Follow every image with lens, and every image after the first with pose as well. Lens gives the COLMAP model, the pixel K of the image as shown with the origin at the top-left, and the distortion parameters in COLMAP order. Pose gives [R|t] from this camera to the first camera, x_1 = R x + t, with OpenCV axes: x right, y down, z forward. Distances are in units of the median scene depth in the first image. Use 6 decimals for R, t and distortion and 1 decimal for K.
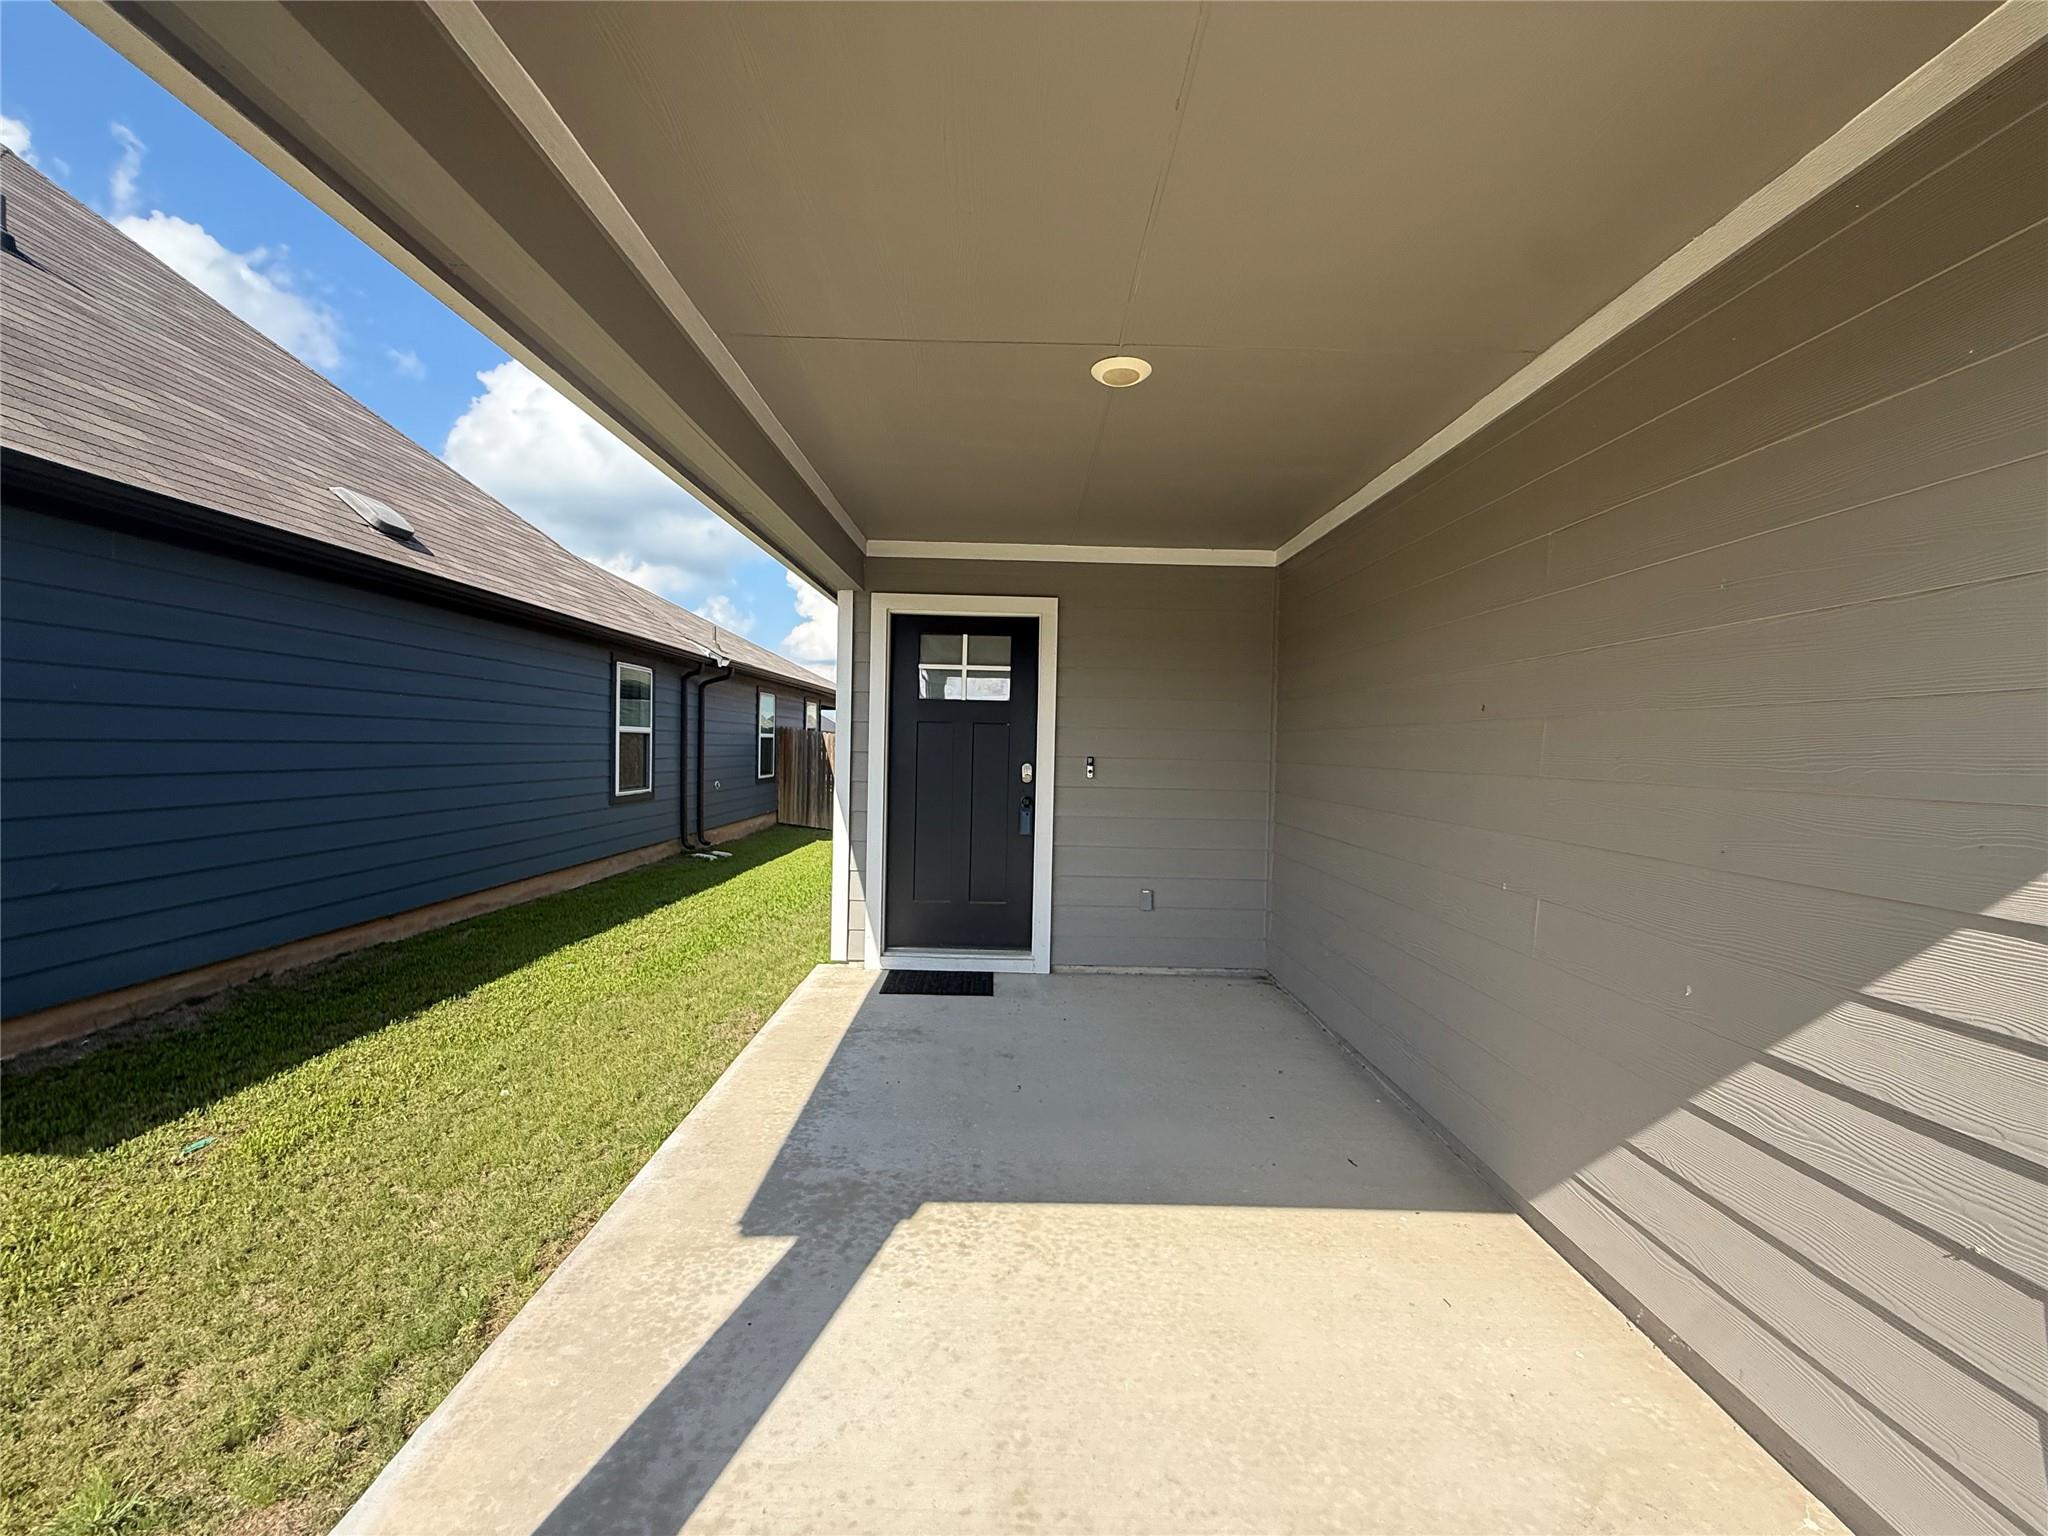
lens RADIAL K [[821.7, 0, 1022.0], [0, 821.7, 765.8], [0, 0, 1]] dist [0.001896, 0.000138]
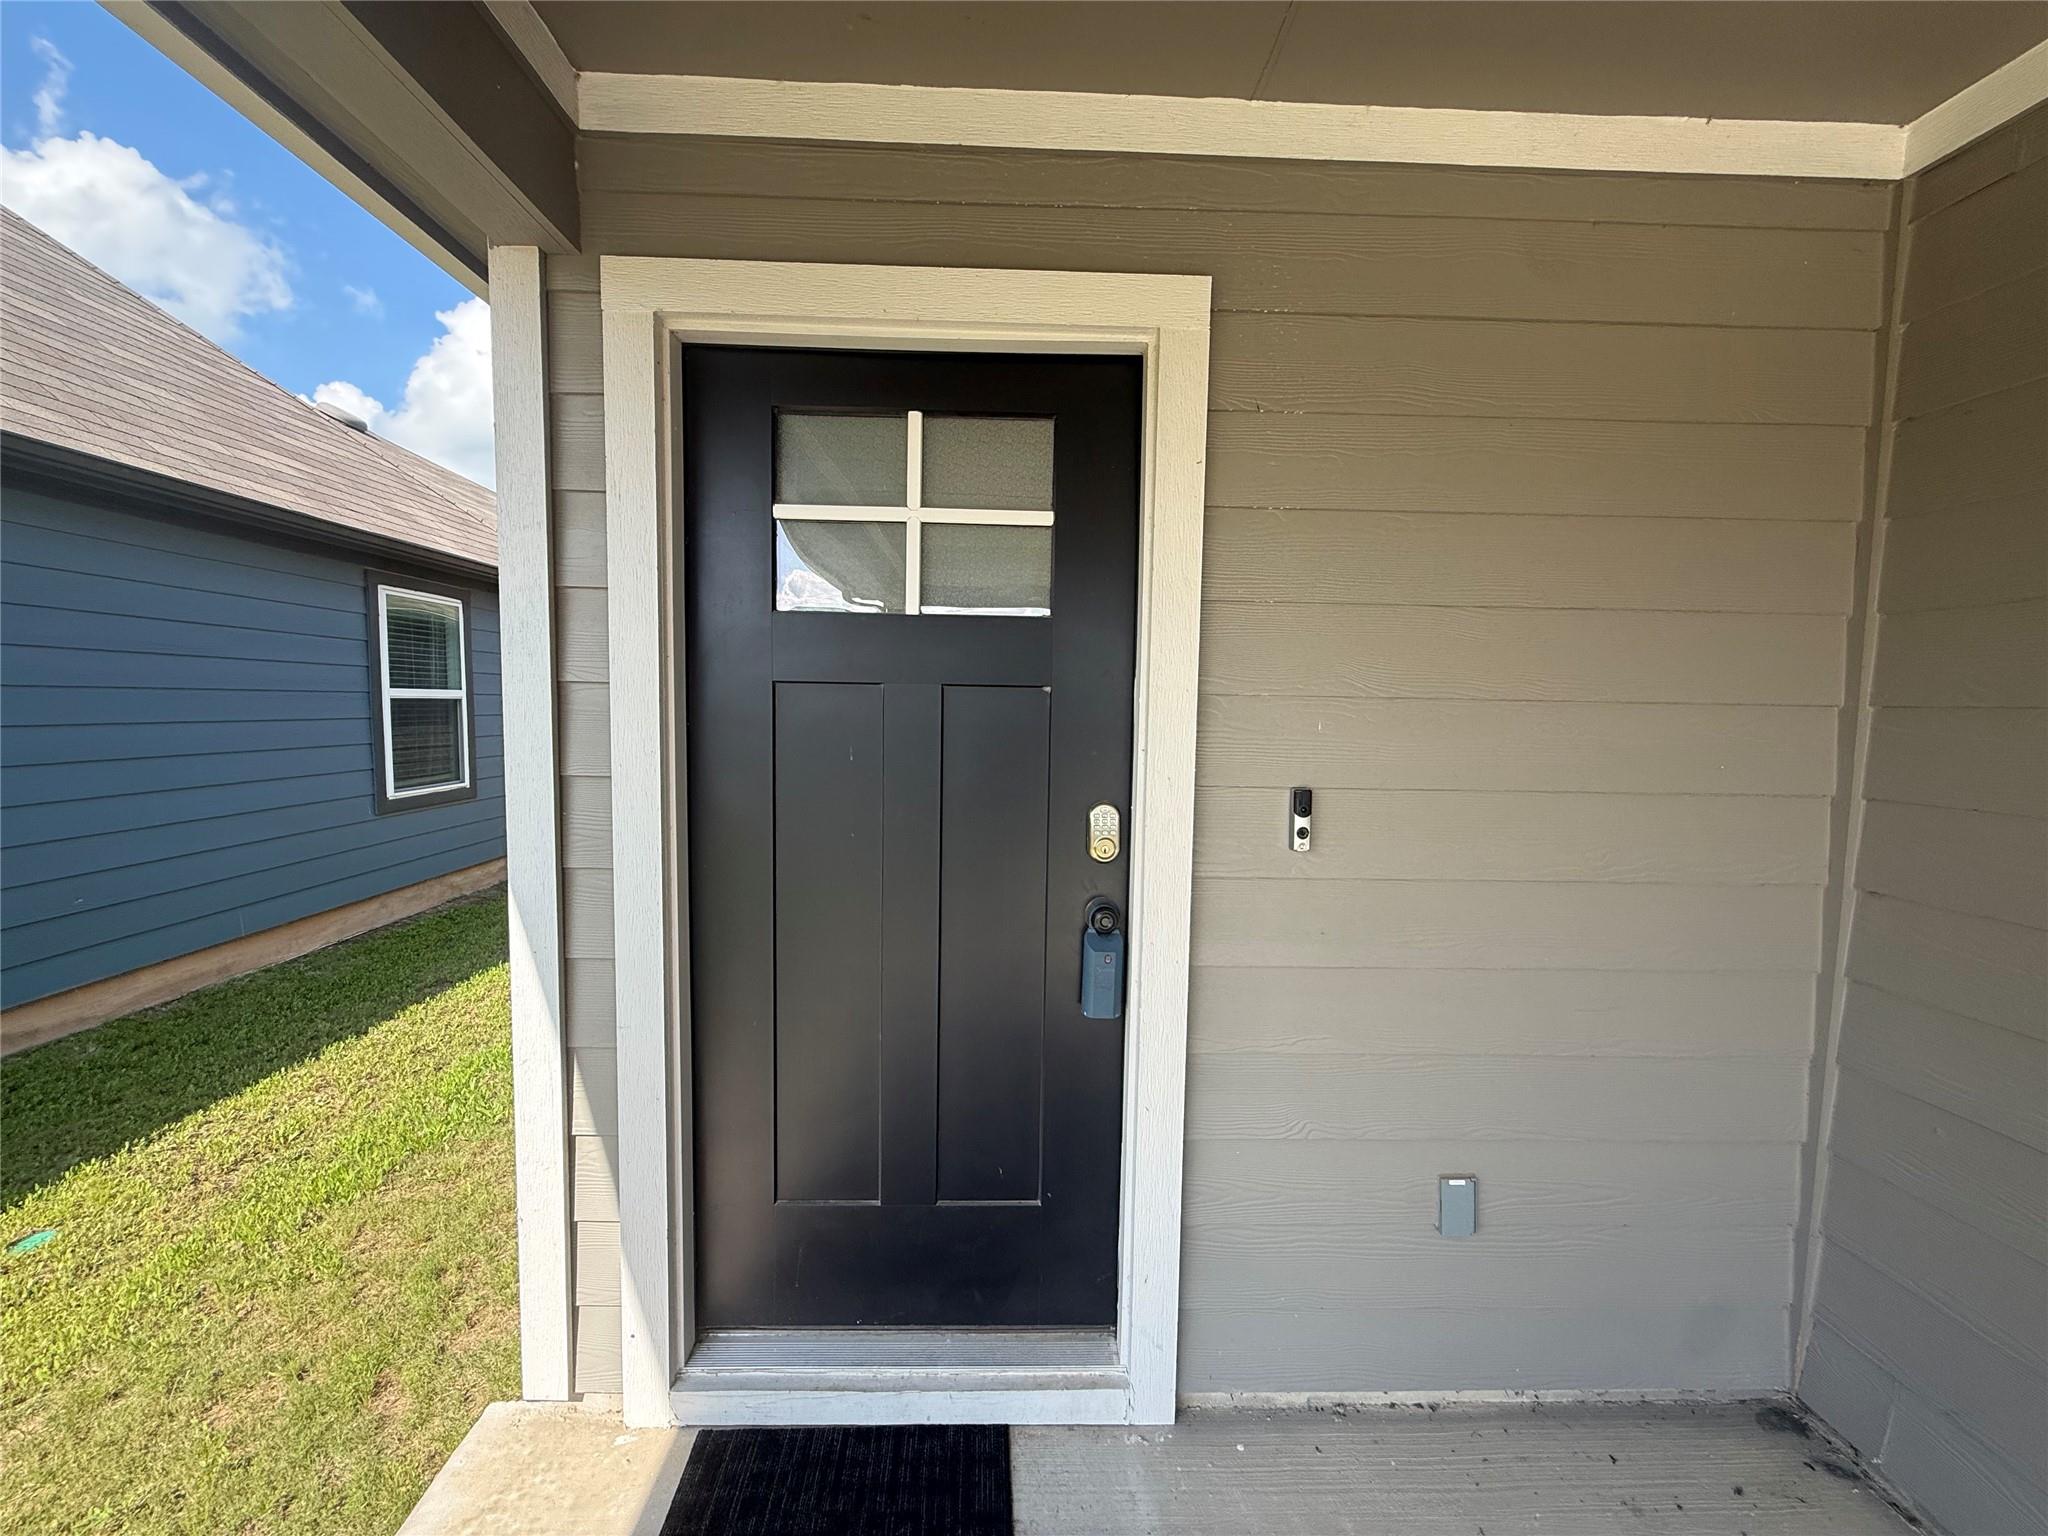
lens RADIAL K [[822.9, 0, 1024.4], [0, 822.9, 760.4], [0, 0, 1]] dist [0.002129, 0.000055]
pose [[0.999901, -0.004900, 0.013183, -0.030256], [0.004294, 0.998950, 0.045614, -0.036232], [-0.013393, -0.045553, 0.998872, 0.661565]]
